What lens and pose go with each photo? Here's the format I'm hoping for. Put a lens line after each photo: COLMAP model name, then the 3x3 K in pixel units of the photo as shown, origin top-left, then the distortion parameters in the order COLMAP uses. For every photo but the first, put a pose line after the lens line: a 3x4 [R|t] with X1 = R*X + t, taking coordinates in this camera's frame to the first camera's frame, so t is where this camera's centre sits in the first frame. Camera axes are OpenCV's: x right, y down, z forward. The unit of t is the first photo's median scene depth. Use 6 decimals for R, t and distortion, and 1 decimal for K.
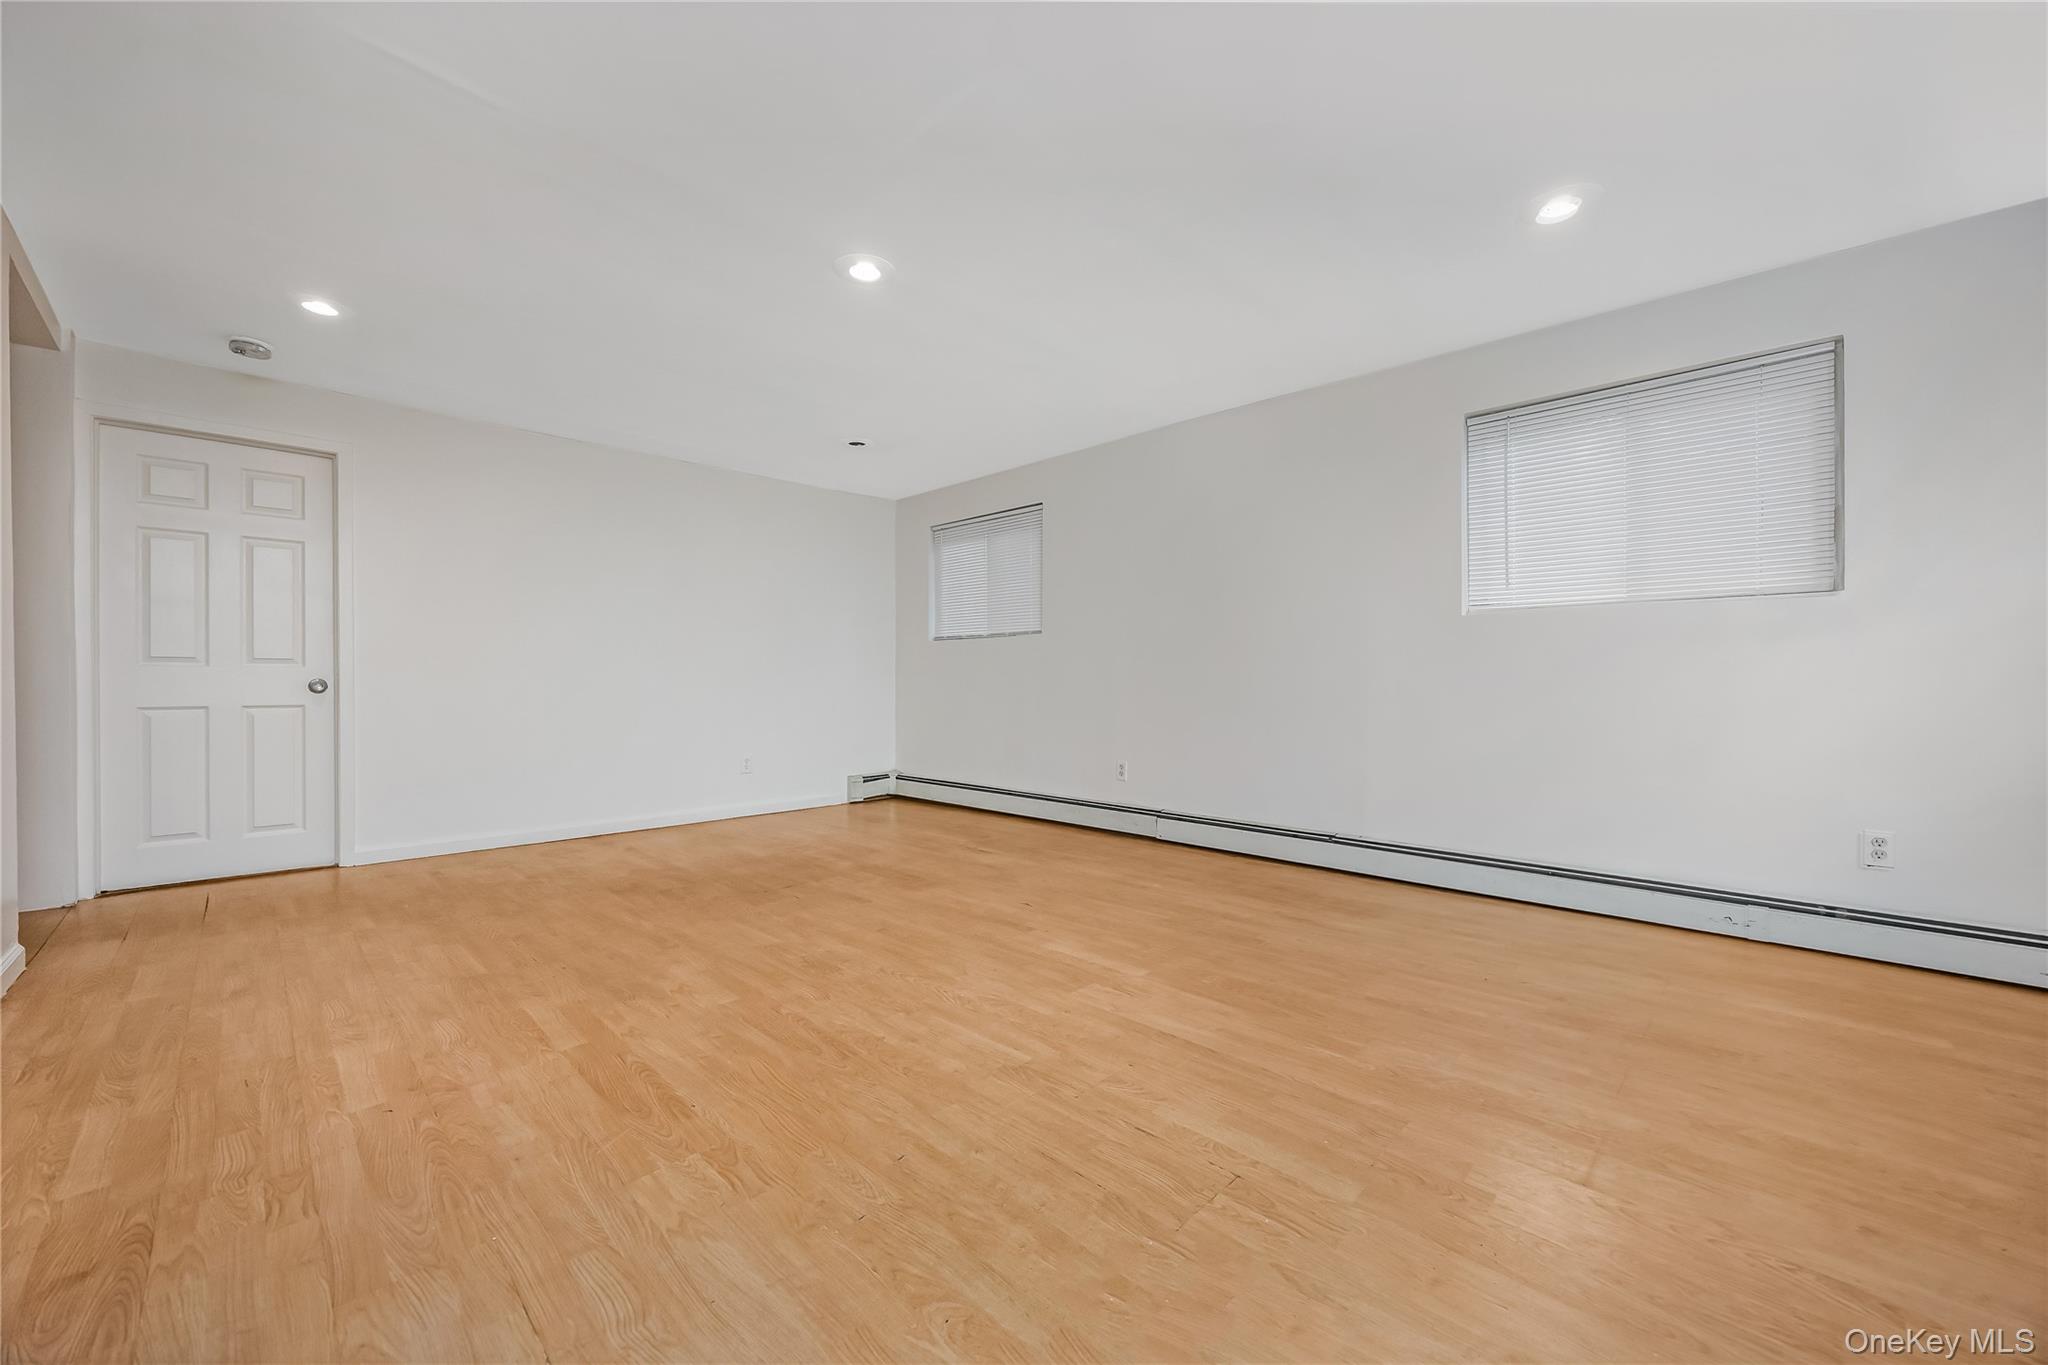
lens RADIAL K [[790.7, 0, 1024.0], [0, 790.7, 682.5], [0, 0, 1]] dist [-0.001438, -0.000076]
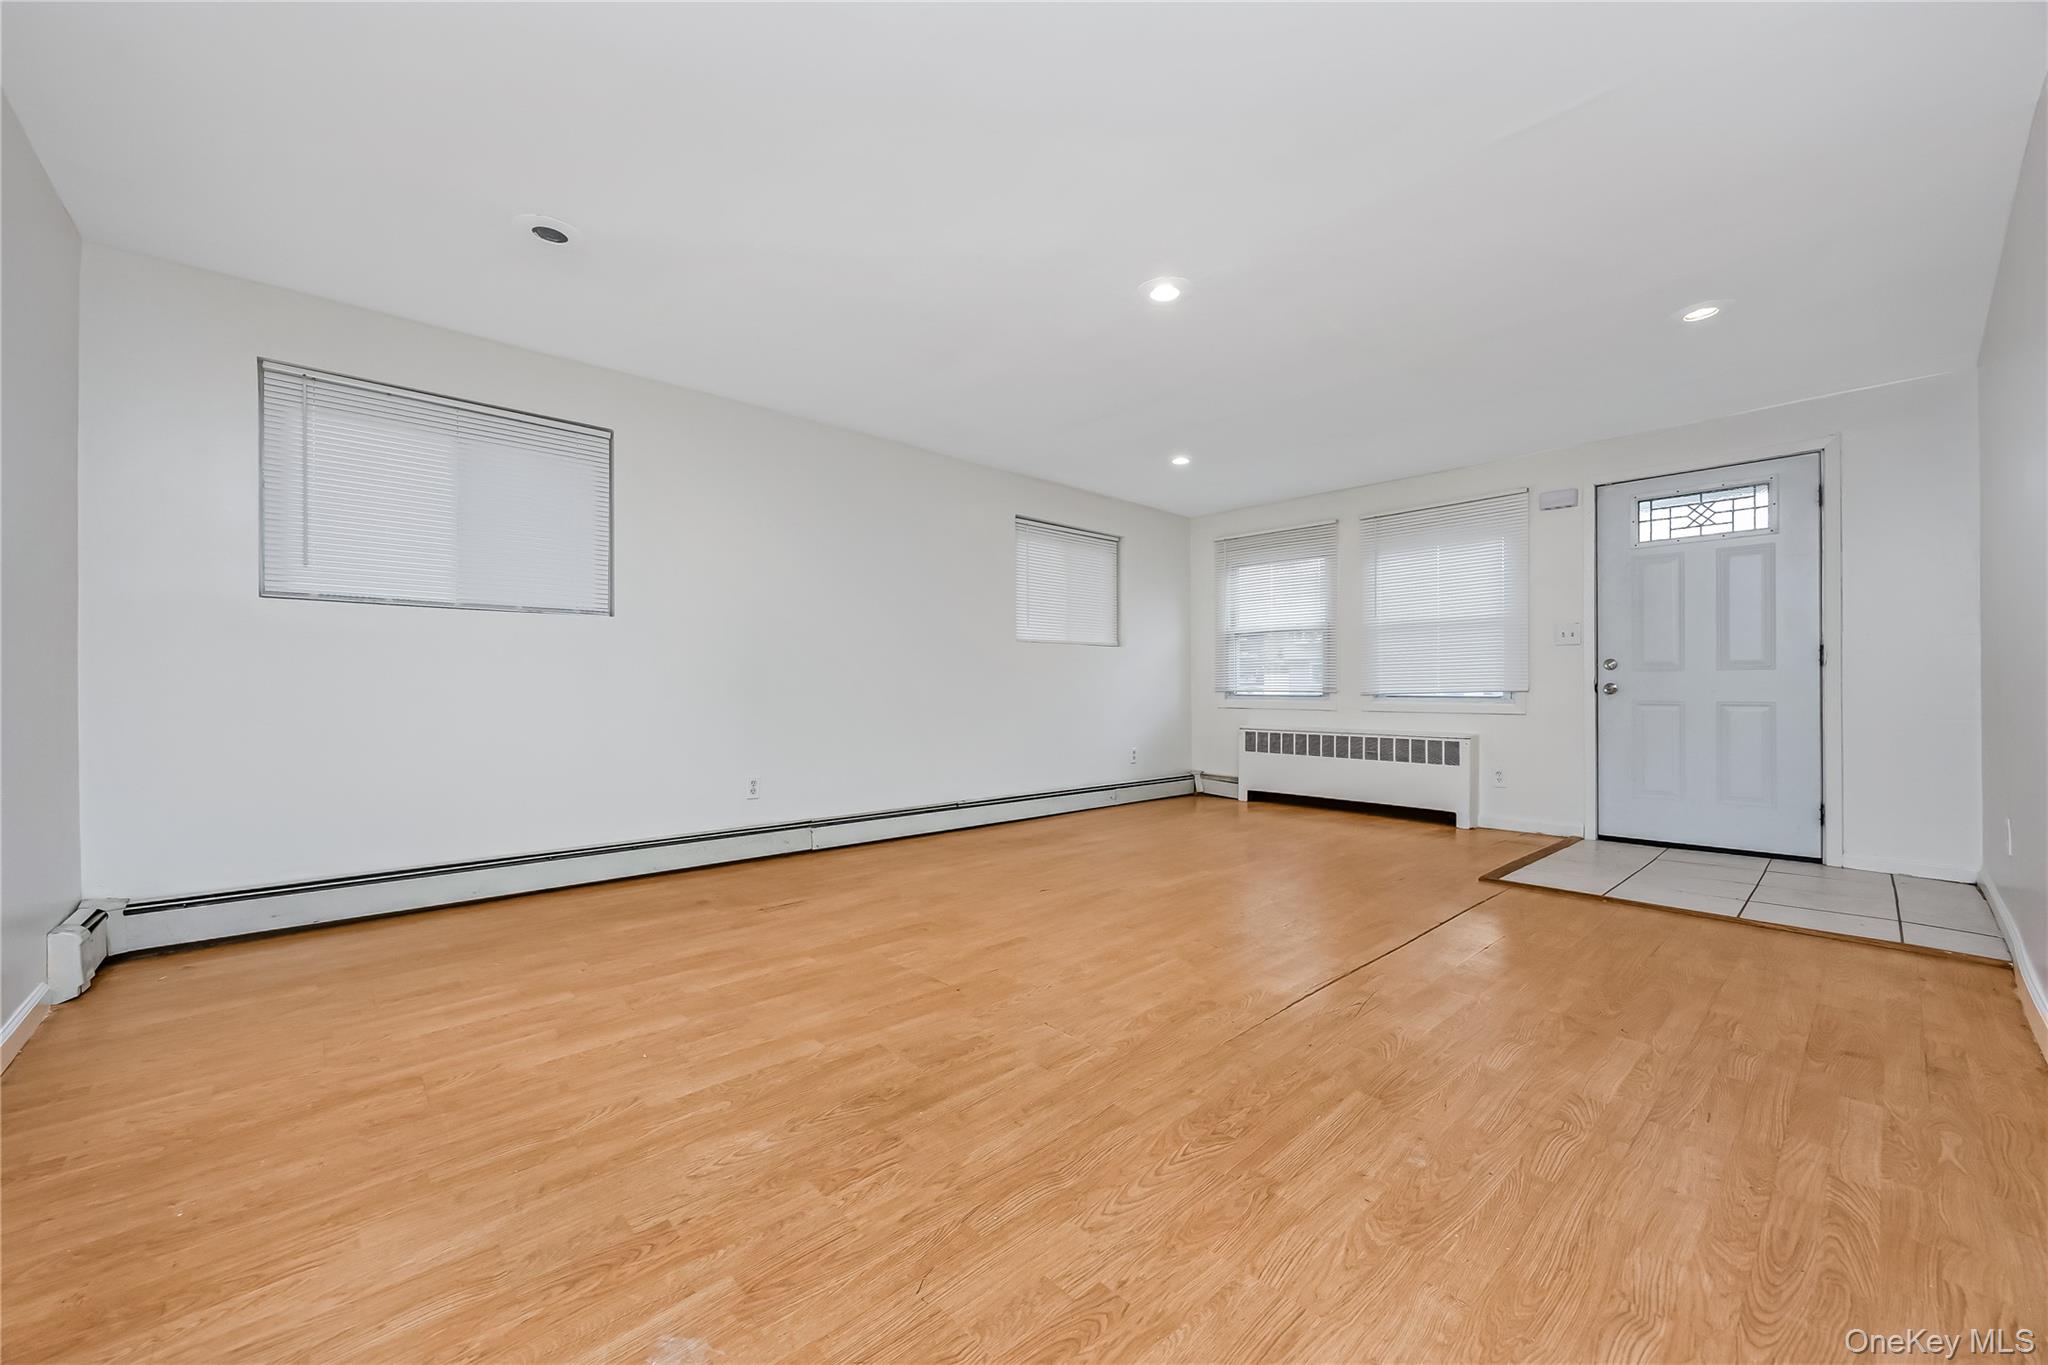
lens RADIAL K [[790.7, 0, 1024.0], [0, 790.7, 682.5], [0, 0, 1]] dist [-0.001438, -0.000076]
pose [[0.045367, 0.008250, 0.998936, -1.476314], [0.005195, 0.999950, -0.008495, 0.006963], [-0.998957, 0.005575, 0.045322, 1.331427]]
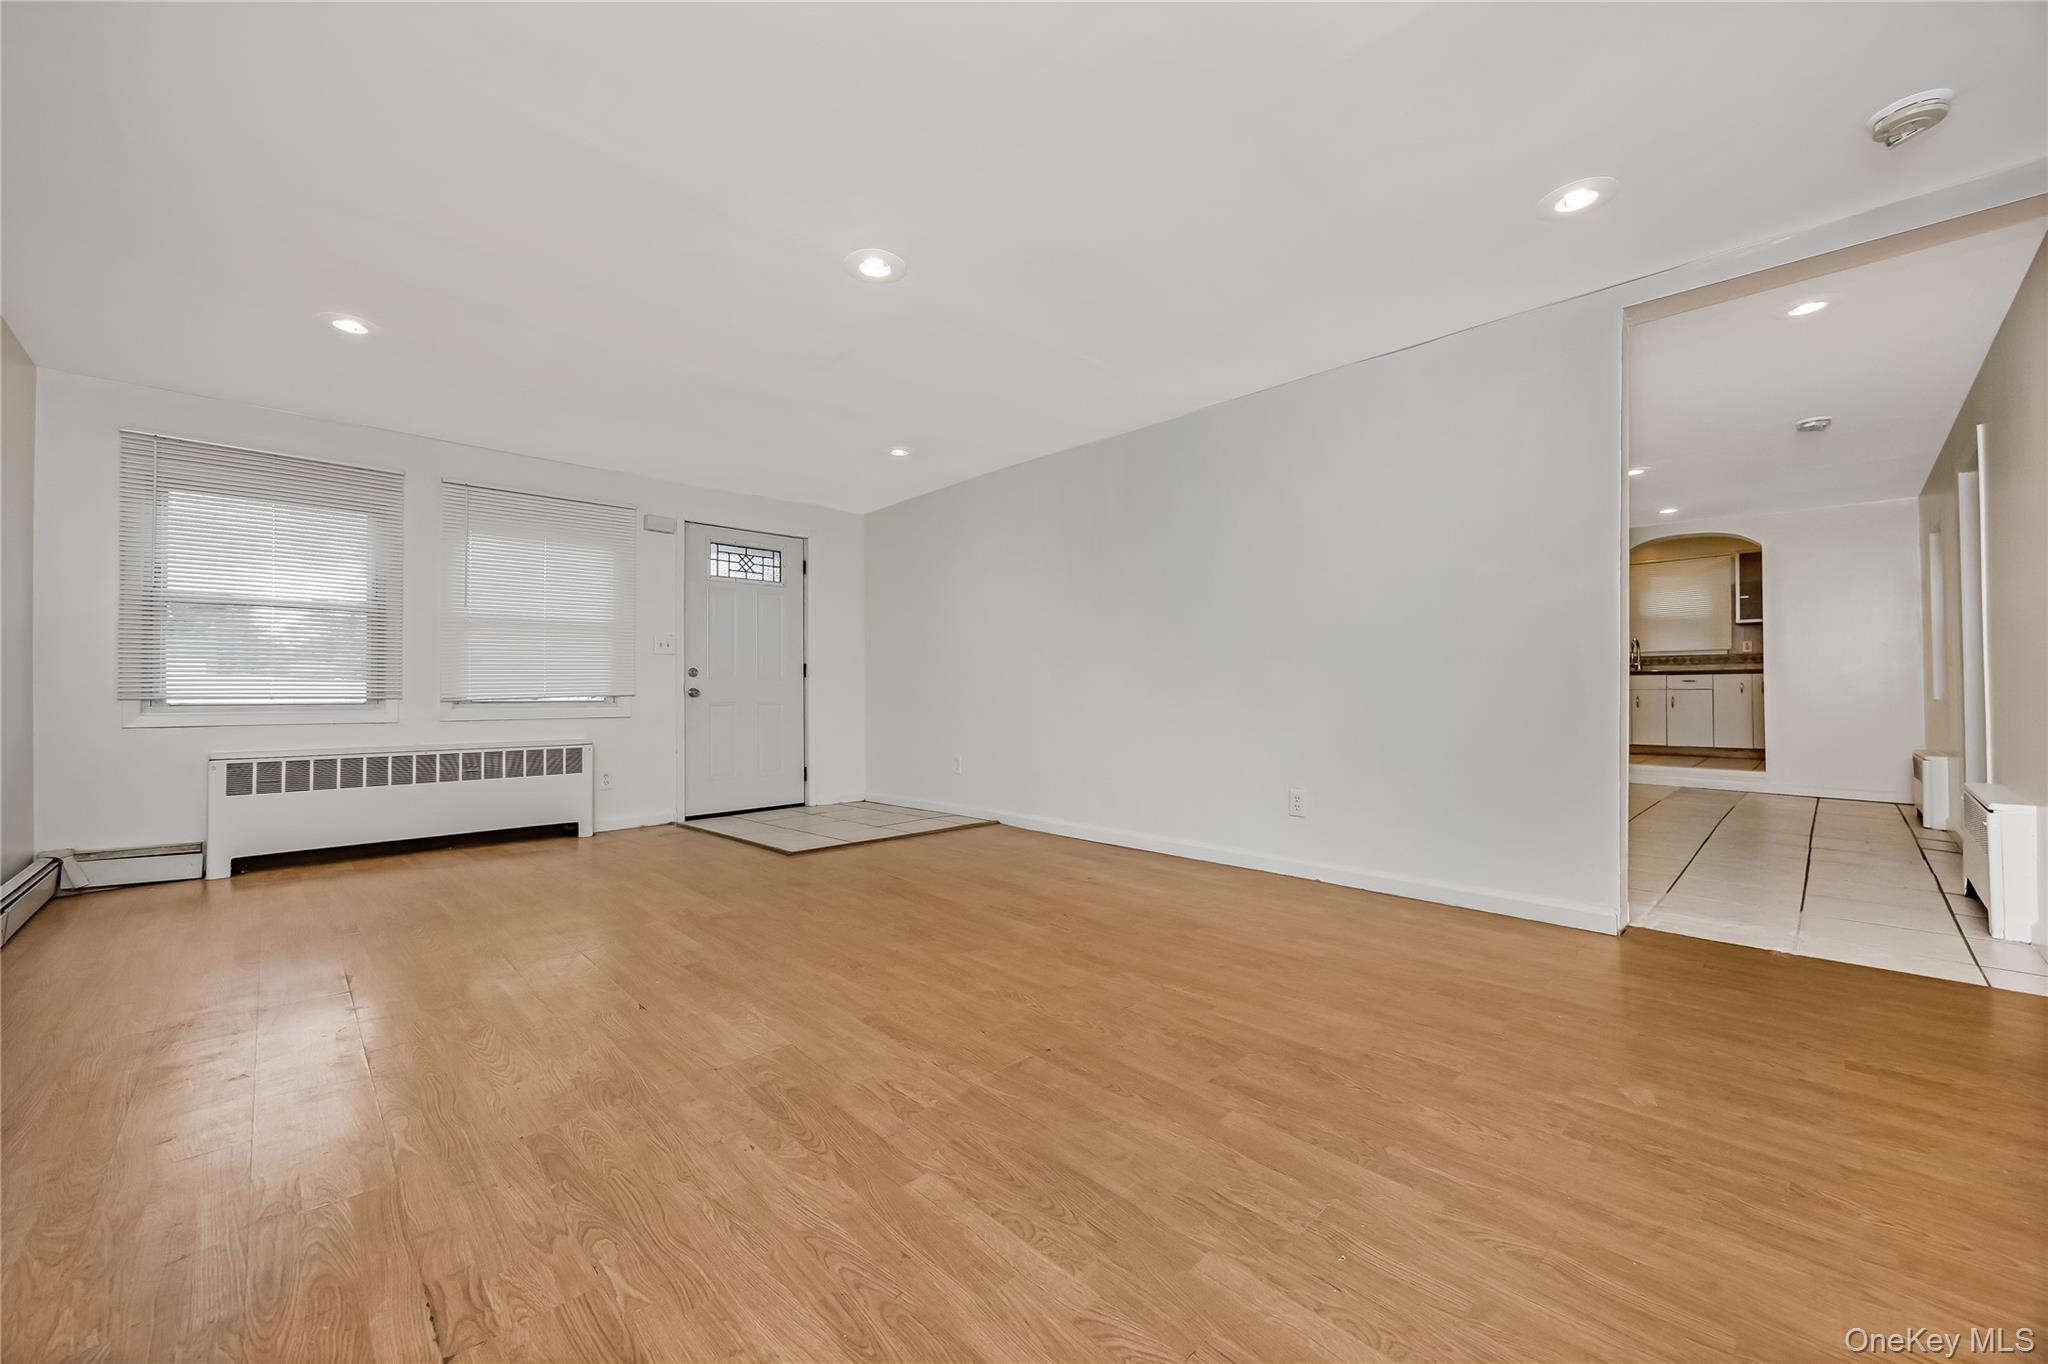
lens RADIAL K [[785.6, 0, 1024.0], [0, 785.6, 682.0], [0, 0, 1]] dist [0.000421, -0.000121]
pose [[-0.999943, 0.003253, 0.010136, -0.460112], [0.003164, 0.999956, -0.008808, 0.004541], [-0.010164, -0.008775, -0.999910, 2.299774]]
